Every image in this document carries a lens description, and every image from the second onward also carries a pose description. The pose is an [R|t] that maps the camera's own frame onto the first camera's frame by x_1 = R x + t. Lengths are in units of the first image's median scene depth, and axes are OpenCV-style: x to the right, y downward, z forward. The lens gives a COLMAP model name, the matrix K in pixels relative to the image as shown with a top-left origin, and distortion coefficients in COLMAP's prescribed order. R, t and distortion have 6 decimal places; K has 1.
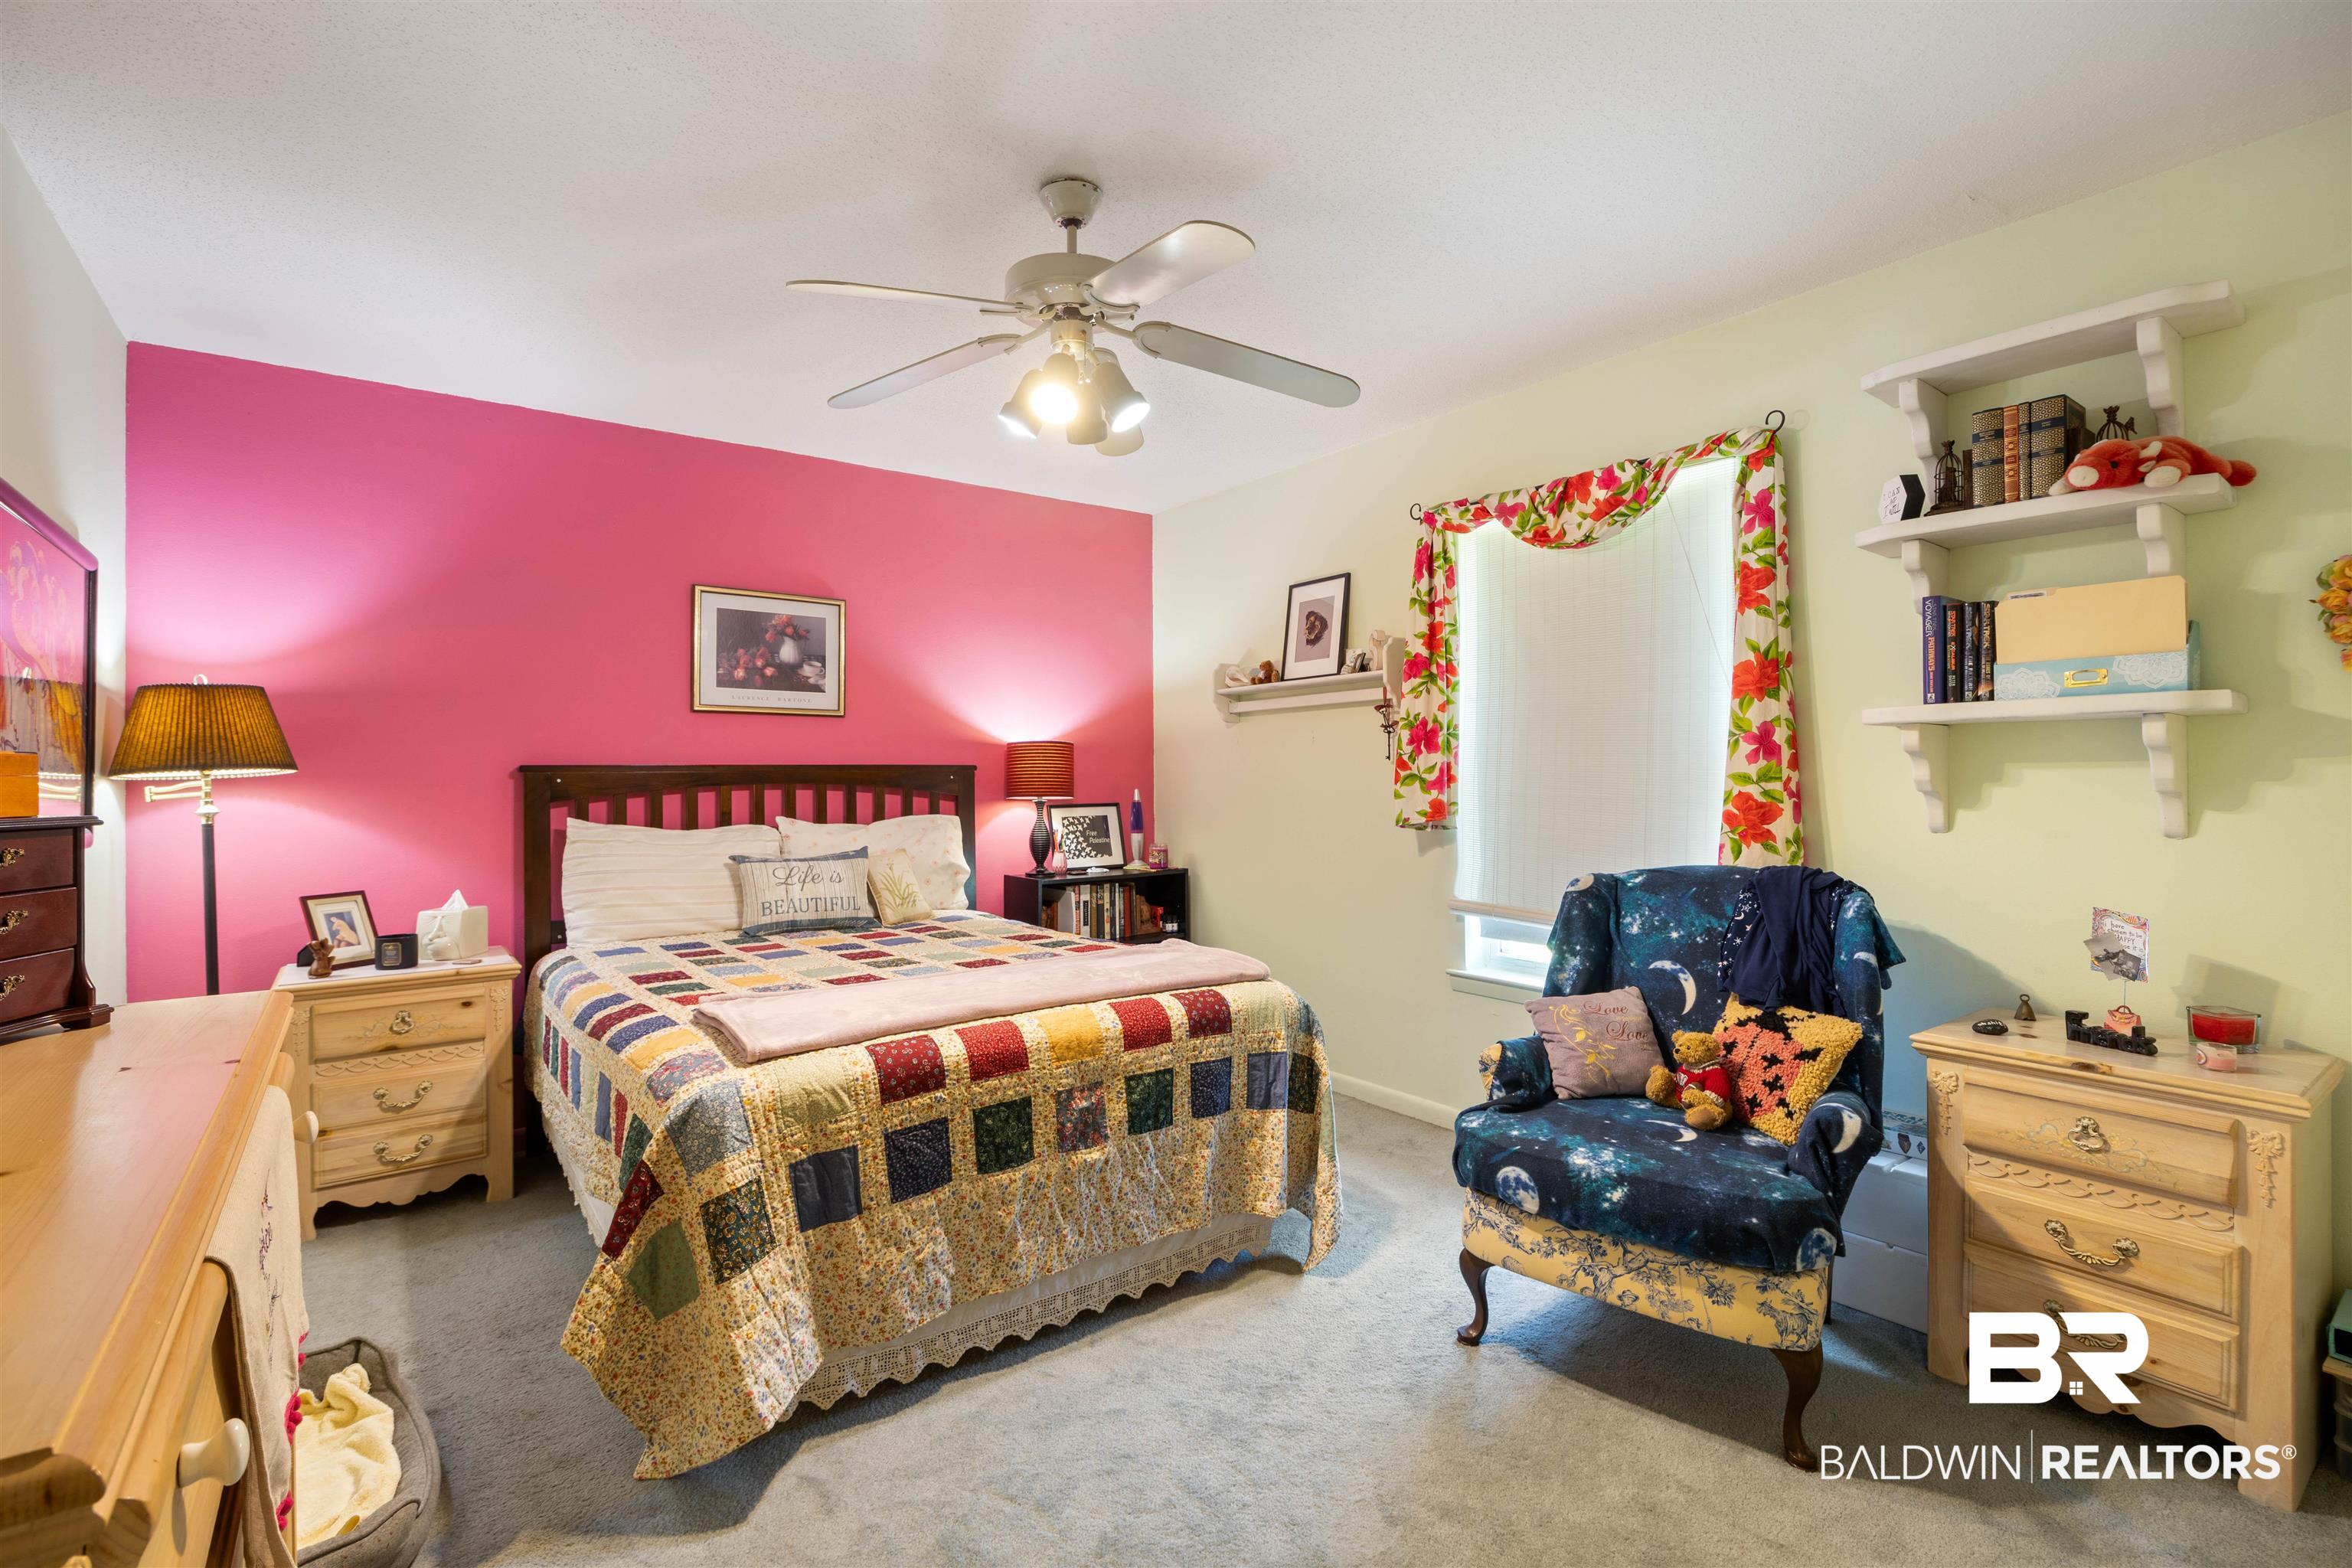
lens RADIAL K [[1071.6, 0, 1181.2], [0, 1071.6, 778.1], [0, 0, 1]] dist [-0.002501, 0.000737]
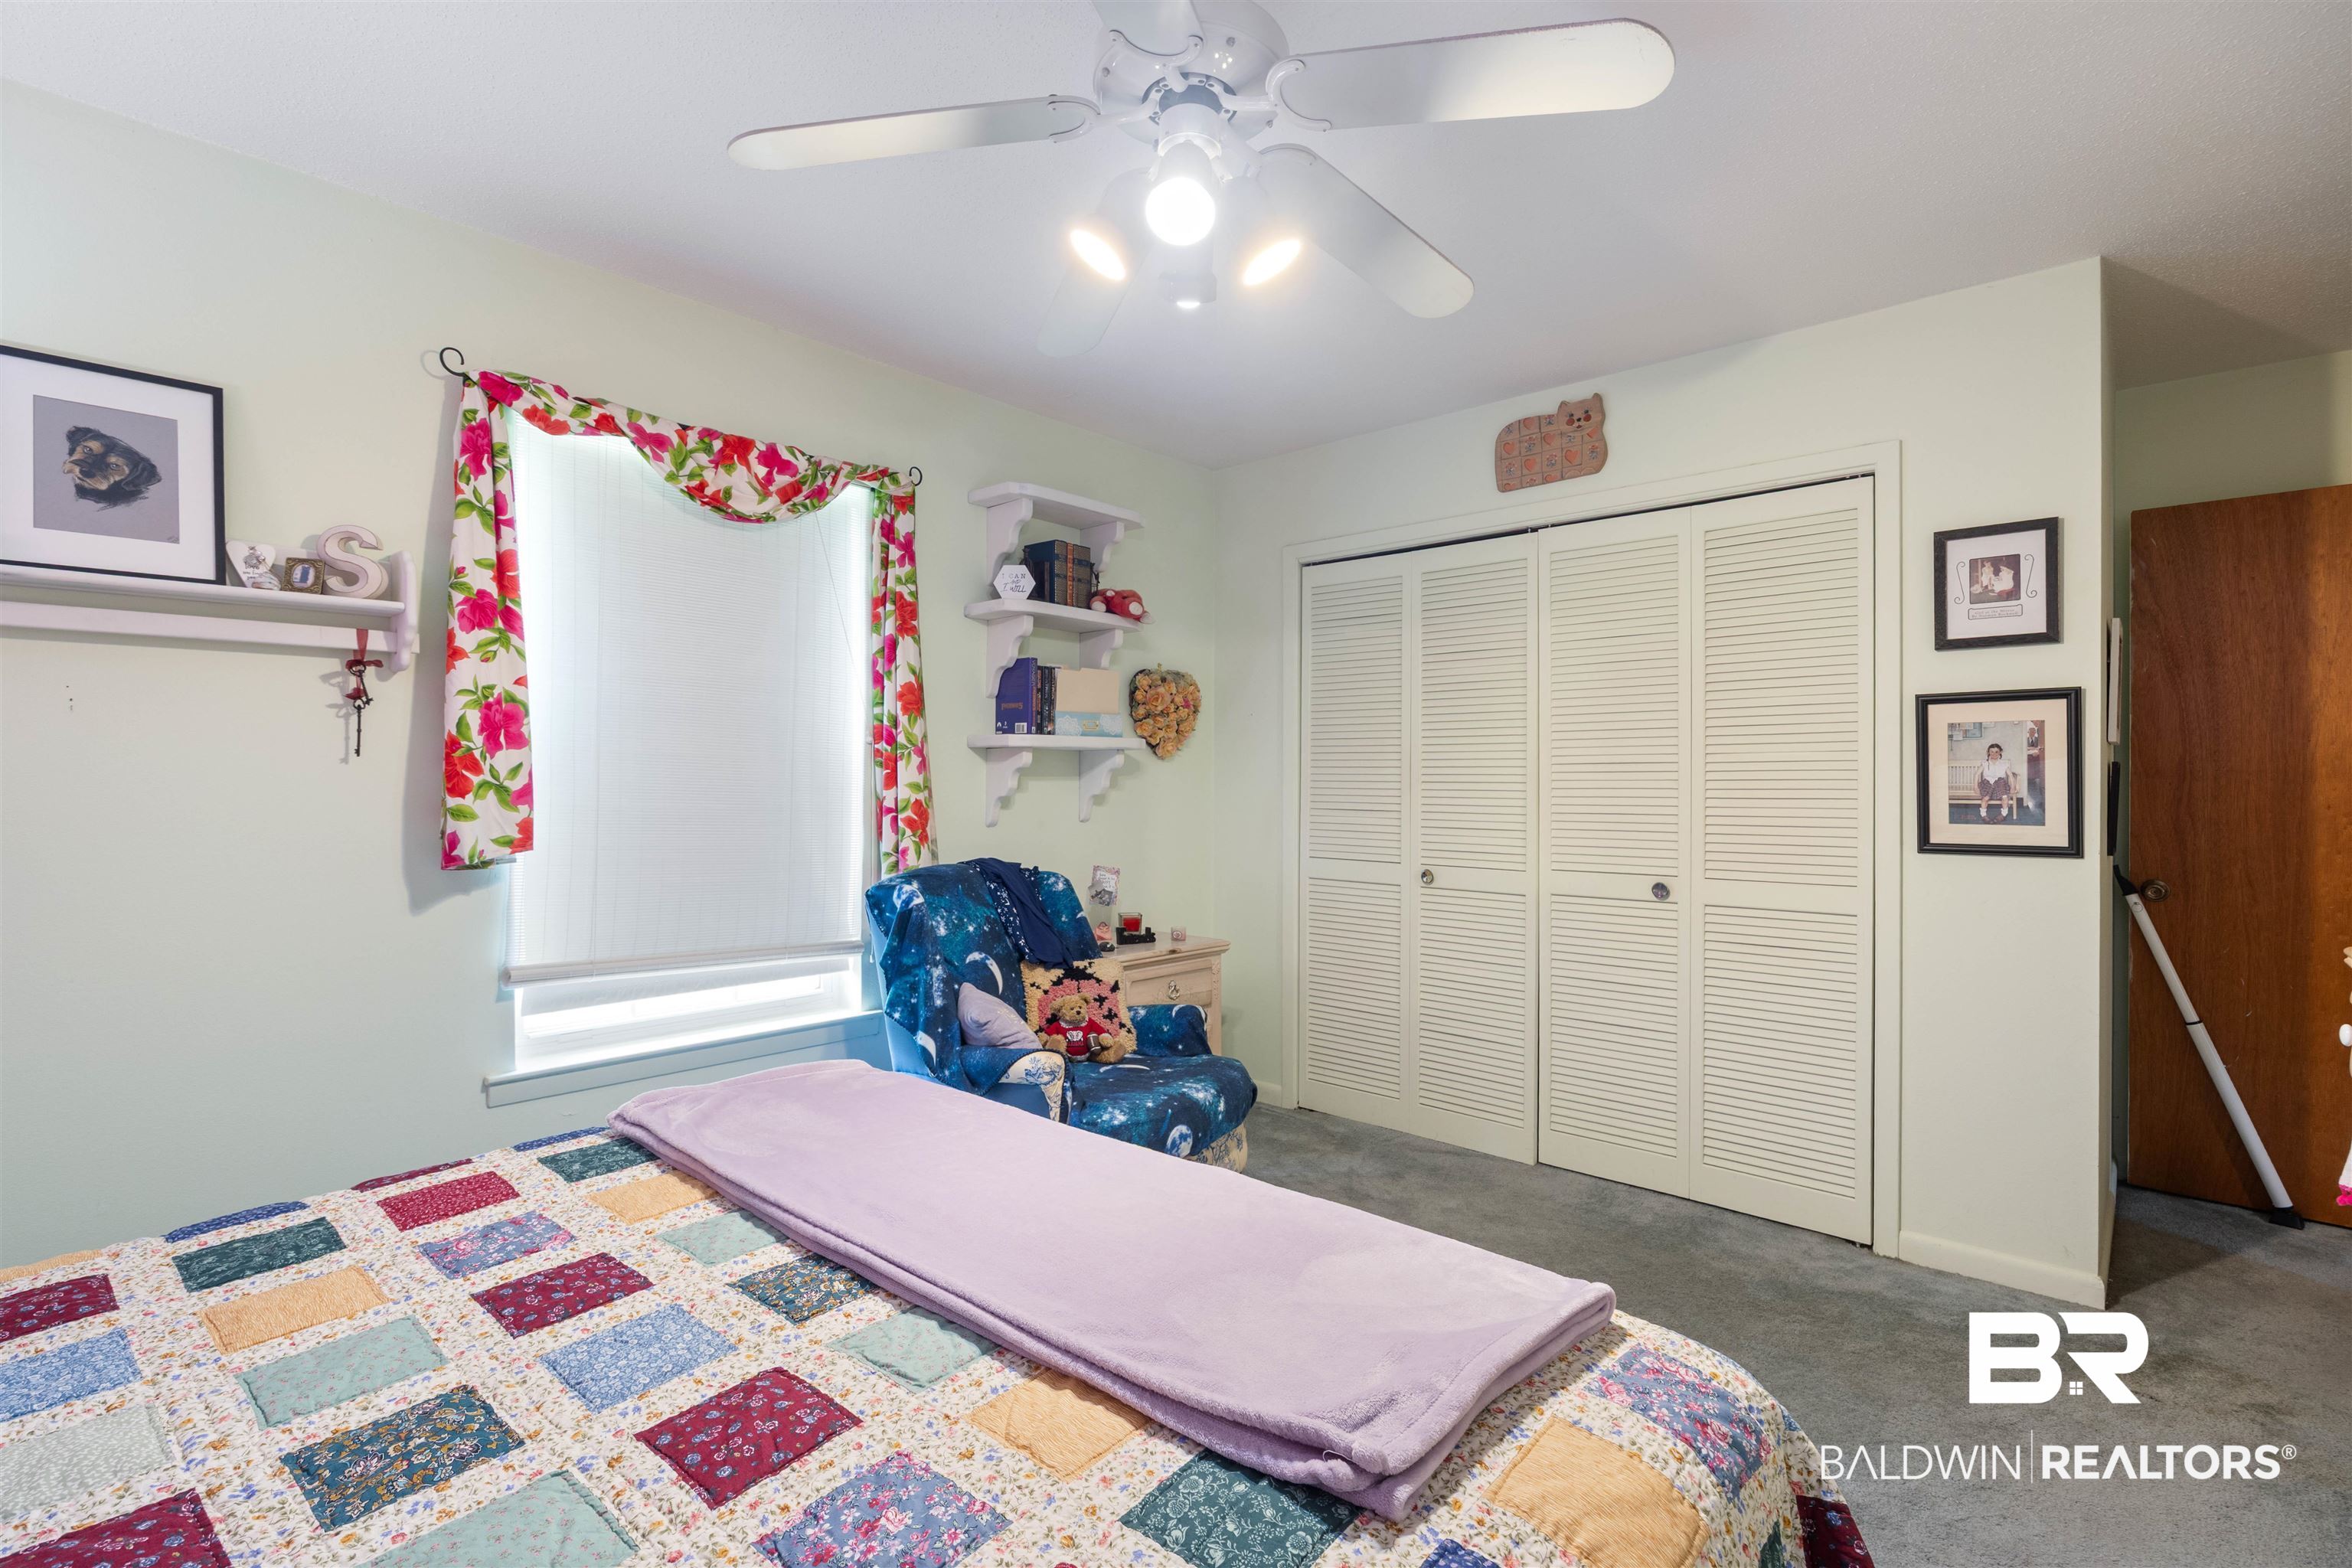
lens RADIAL K [[1071.6, 0, 1181.5], [0, 1071.6, 789.3], [0, 0, 1]] dist [-0.002501, 0.000737]
pose [[-0.173259, -0.001077, 0.984876, -0.545680], [0.000207, 0.999999, 0.001130, 0.001215], [-0.984876, 0.000400, -0.173258, 0.799061]]
